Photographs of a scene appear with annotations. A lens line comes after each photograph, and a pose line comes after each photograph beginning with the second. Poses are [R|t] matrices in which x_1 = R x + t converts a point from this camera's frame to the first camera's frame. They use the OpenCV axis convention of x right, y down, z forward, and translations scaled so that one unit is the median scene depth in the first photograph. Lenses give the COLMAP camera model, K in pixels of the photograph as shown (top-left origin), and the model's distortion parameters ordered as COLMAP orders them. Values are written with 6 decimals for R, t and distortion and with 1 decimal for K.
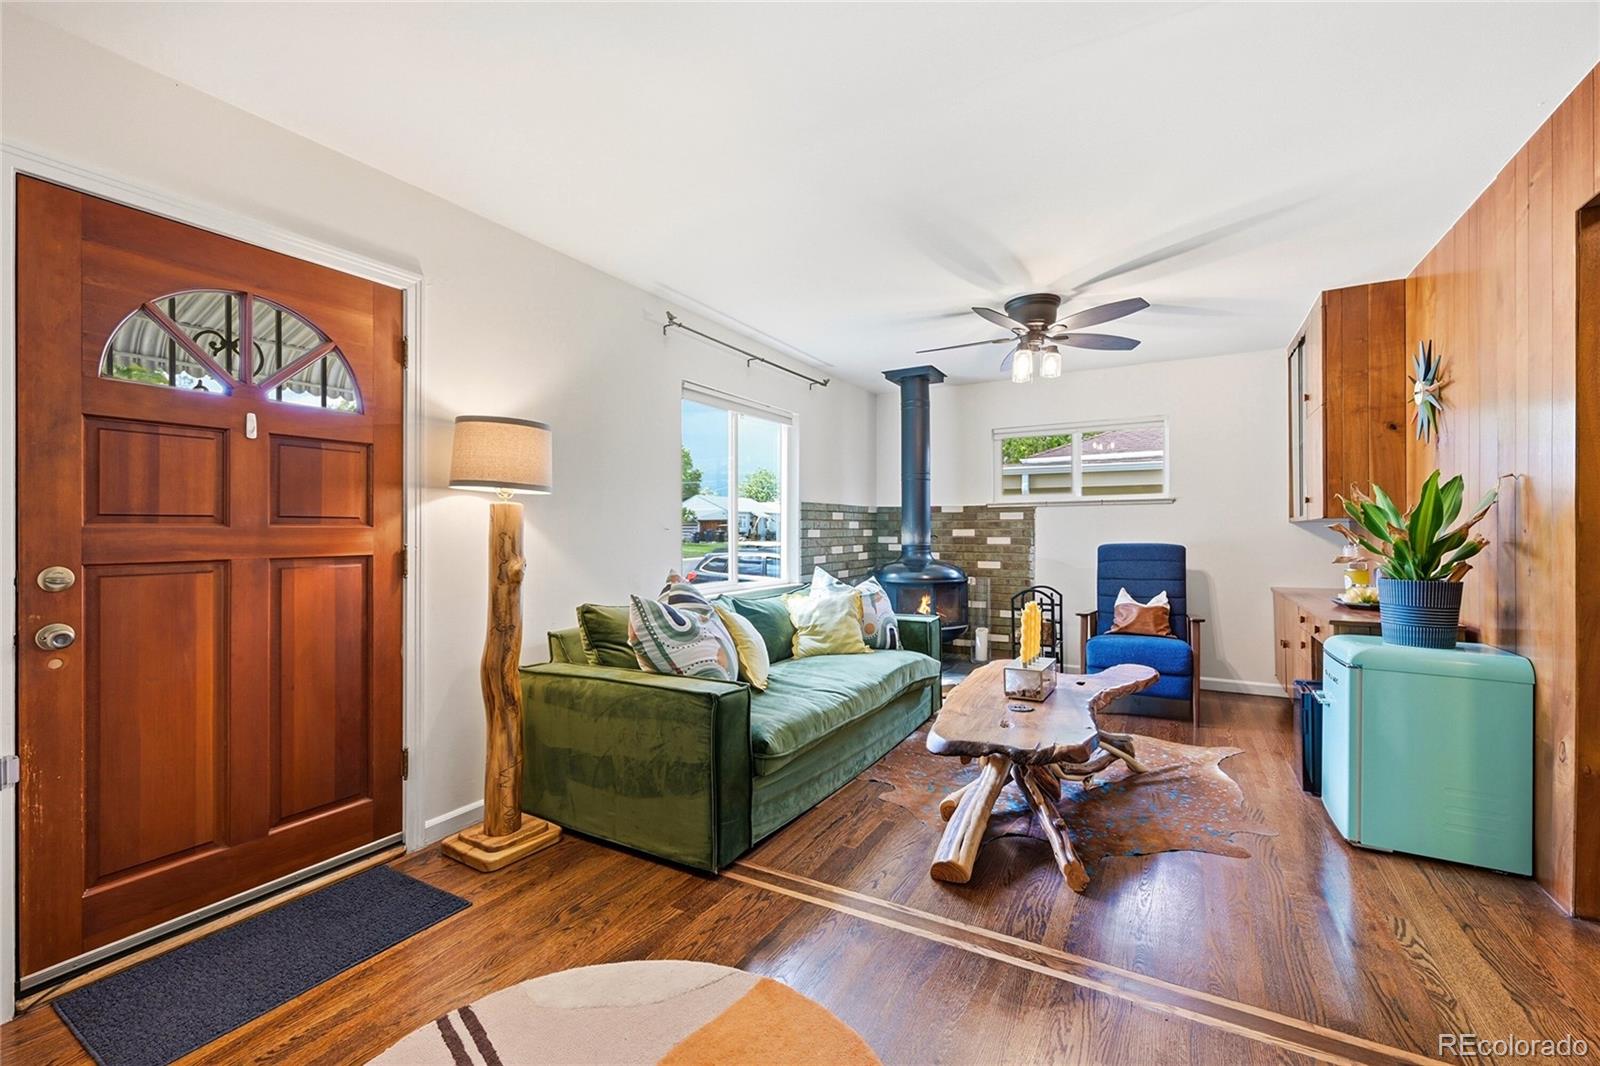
lens RADIAL K [[658.3, 0, 797.9], [0, 658.3, 527.3], [0, 0, 1]] dist [-0.001094, -0.000017]
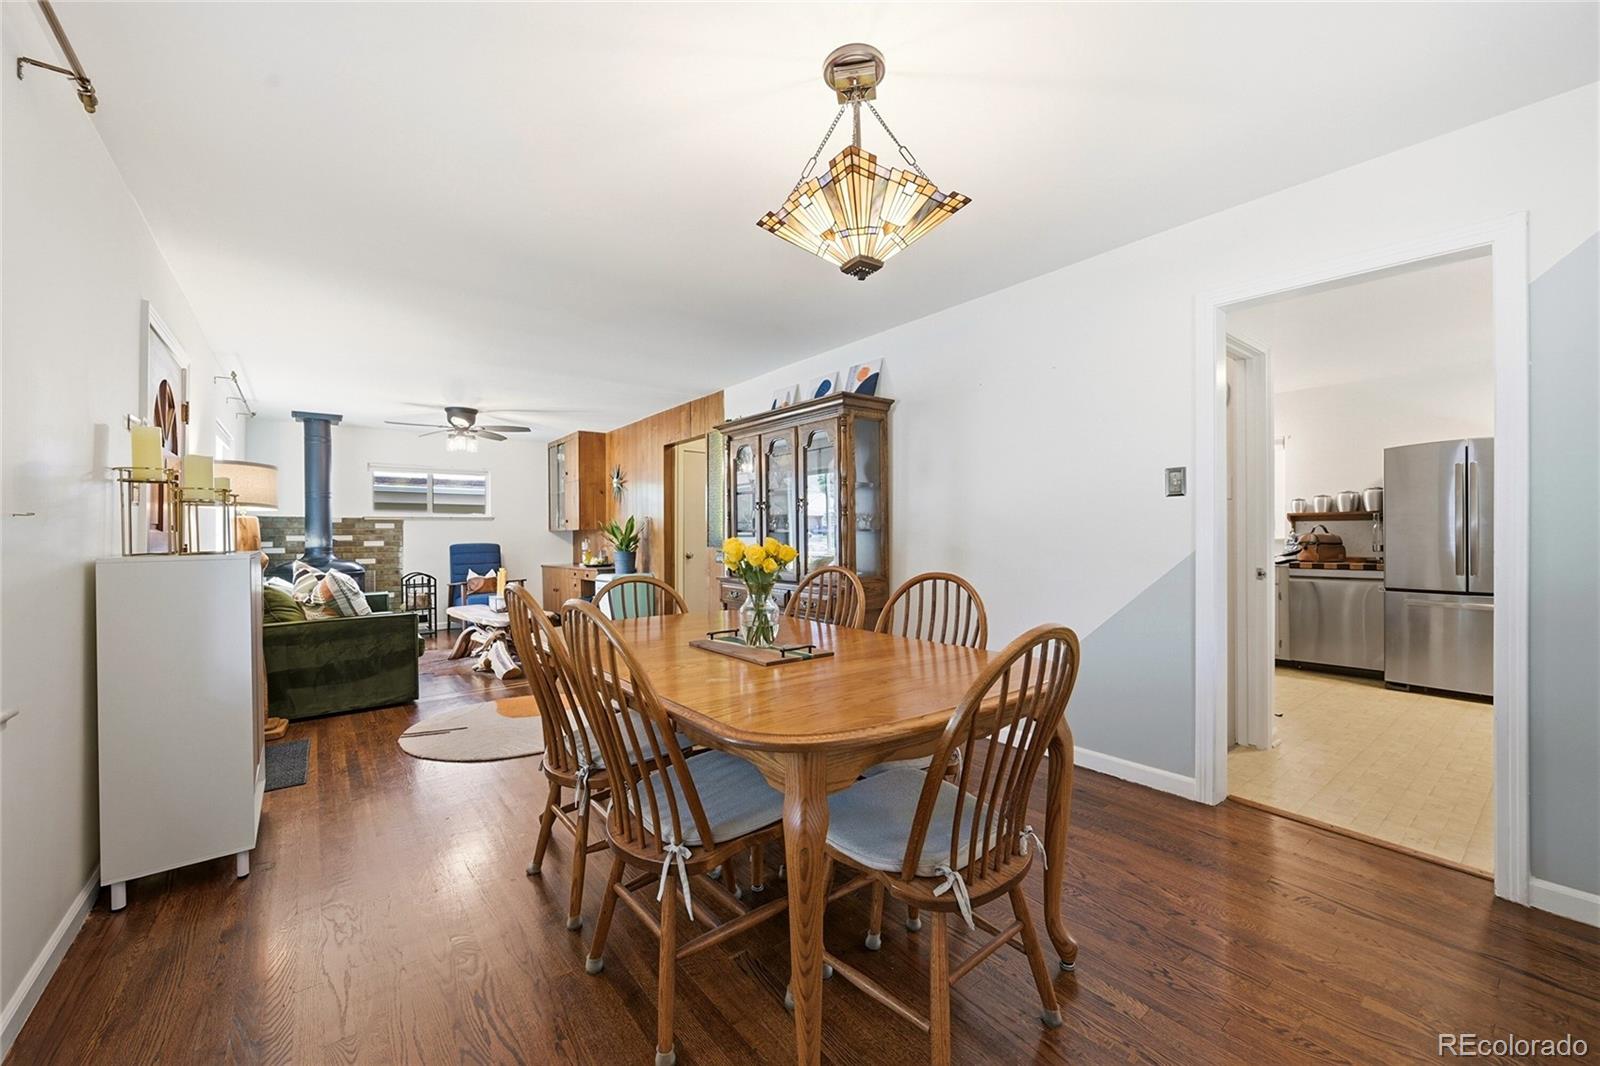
lens RADIAL K [[632.9, 0, 806.4], [0, 632.9, 533.6], [0, 0, 1]] dist [0.000825, 0.000167]
pose [[0.367175, 0.001691, 0.930151, -0.954316], [0.001181, 0.999997, -0.002284, 0.005248], [-0.930151, 0.001937, 0.367171, -0.542628]]
